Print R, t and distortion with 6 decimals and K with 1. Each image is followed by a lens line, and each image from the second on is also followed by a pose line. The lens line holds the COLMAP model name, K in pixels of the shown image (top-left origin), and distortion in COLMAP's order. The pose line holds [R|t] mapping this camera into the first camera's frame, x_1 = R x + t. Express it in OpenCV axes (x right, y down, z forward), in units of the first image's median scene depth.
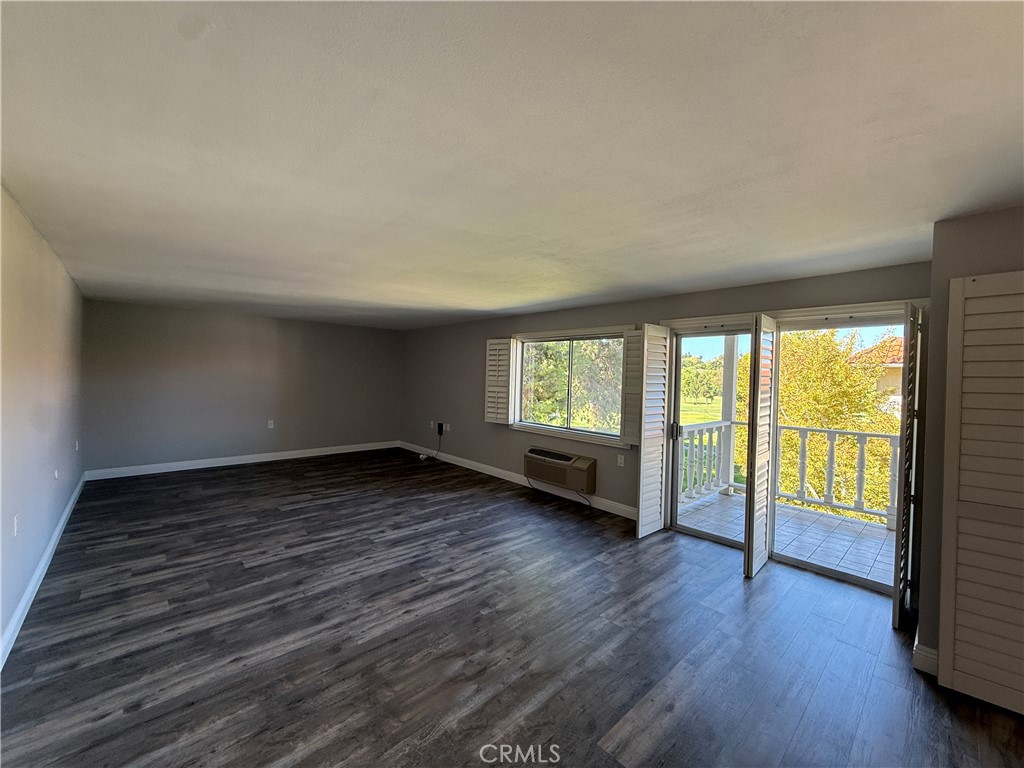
lens RADIAL K [[409.1, 0, 511.5], [0, 409.1, 382.1], [0, 0, 1]] dist [-0.000331, 0.000220]
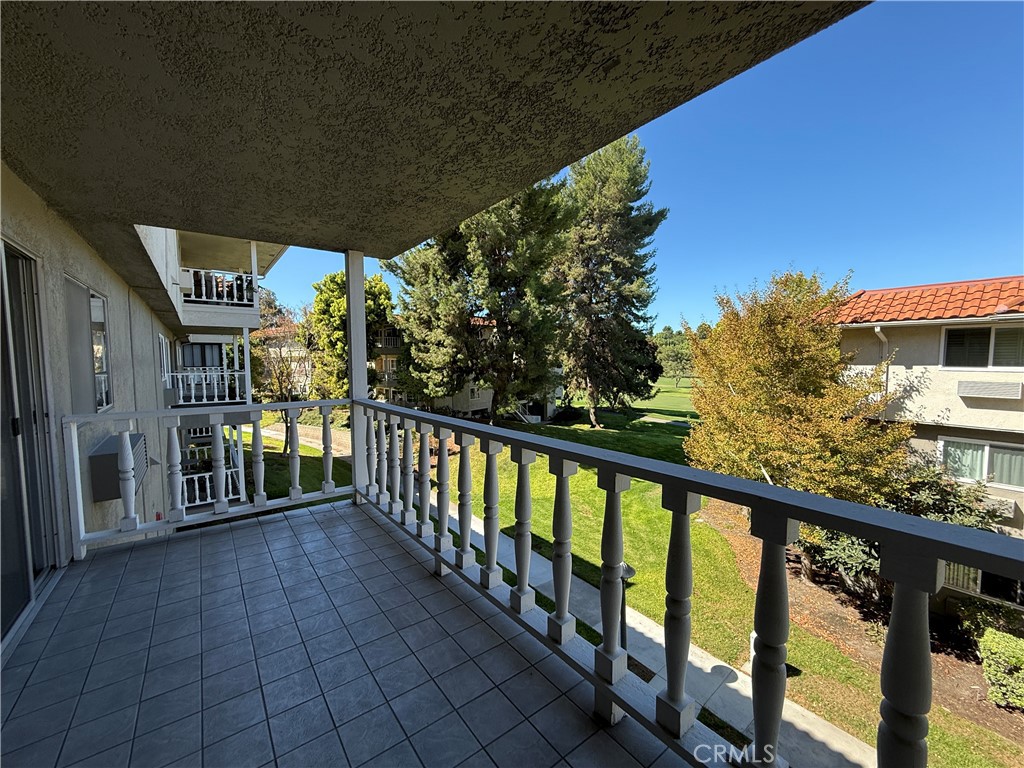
lens RADIAL K [[409.1, 0, 511.2], [0, 409.1, 385.3], [0, 0, 1]] dist [-0.000331, 0.000220]
pose [[0.995365, -0.022994, -0.093377, 1.428332], [0.027845, 0.998311, 0.050979, 0.075515], [0.092047, -0.053342, 0.994325, 0.543188]]
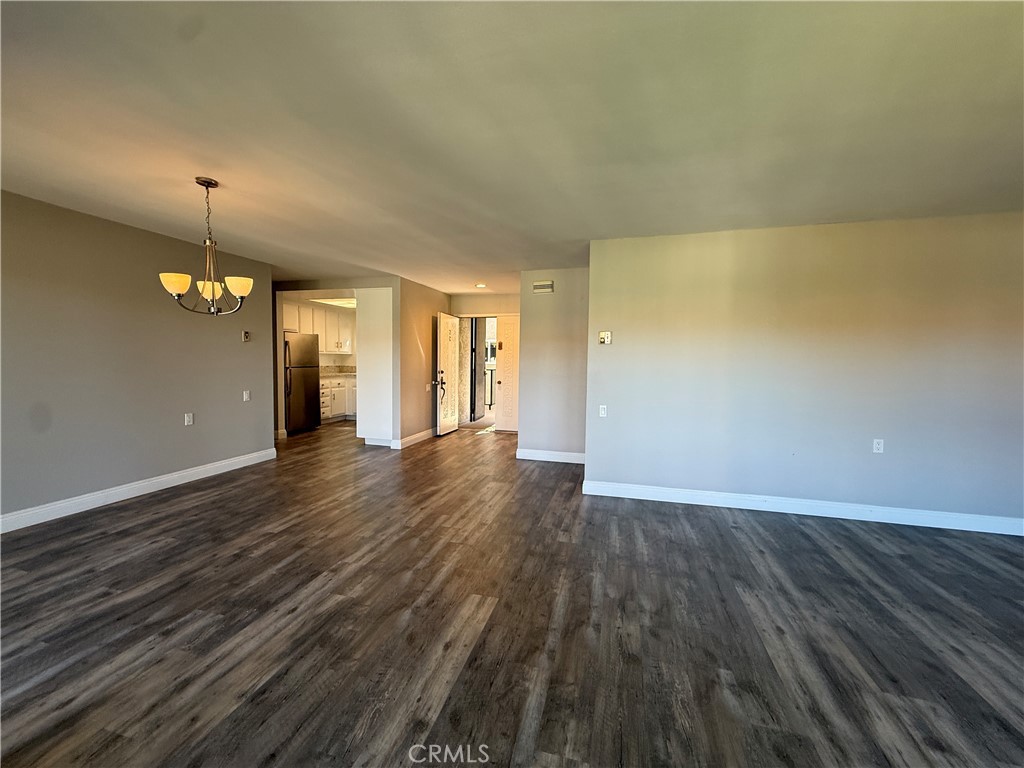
lens RADIAL K [[409.1, 0, 512.2], [0, 409.1, 383.8], [0, 0, 1]] dist [-0.000331, 0.000220]
pose [[-0.846120, -0.003652, -0.532980, 0.419487], [-0.038991, 0.997721, 0.055063, 0.067905], [0.531564, 0.067371, -0.844334, 1.004668]]
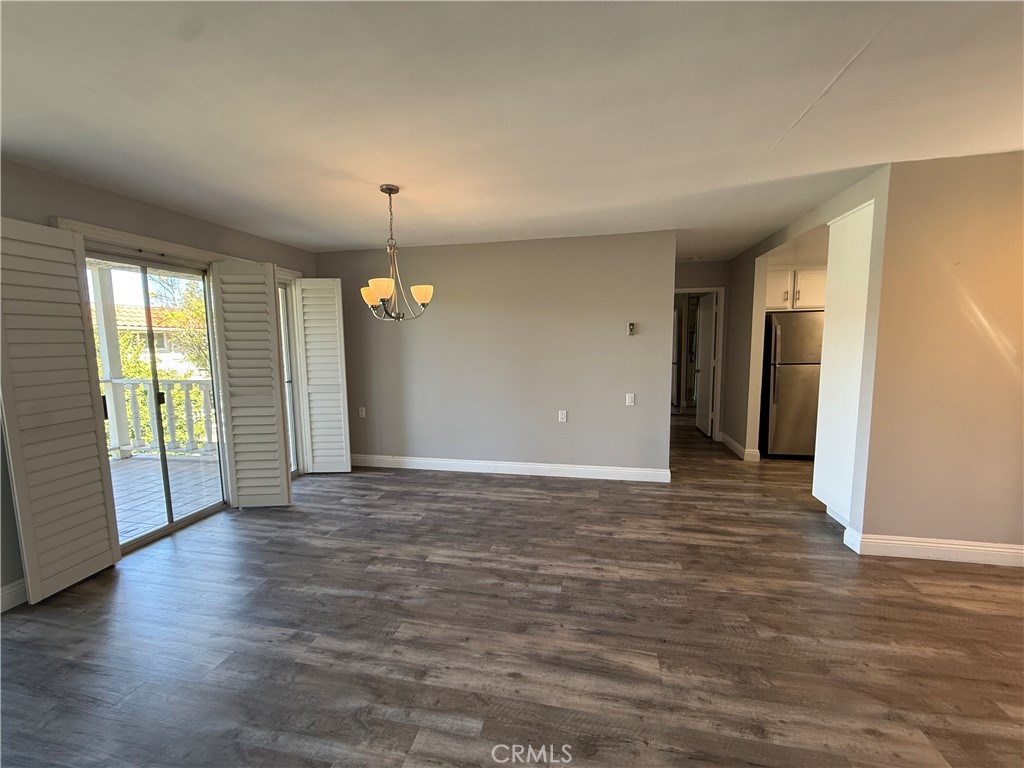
lens RADIAL K [[409.1, 0, 509.1], [0, 409.1, 384.8], [0, 0, 1]] dist [-0.000331, 0.000220]
pose [[-0.578504, -0.098312, 0.809734, -0.287660], [0.009664, 0.991814, 0.127323, 0.026524], [-0.815623, 0.081482, -0.572818, 0.324932]]
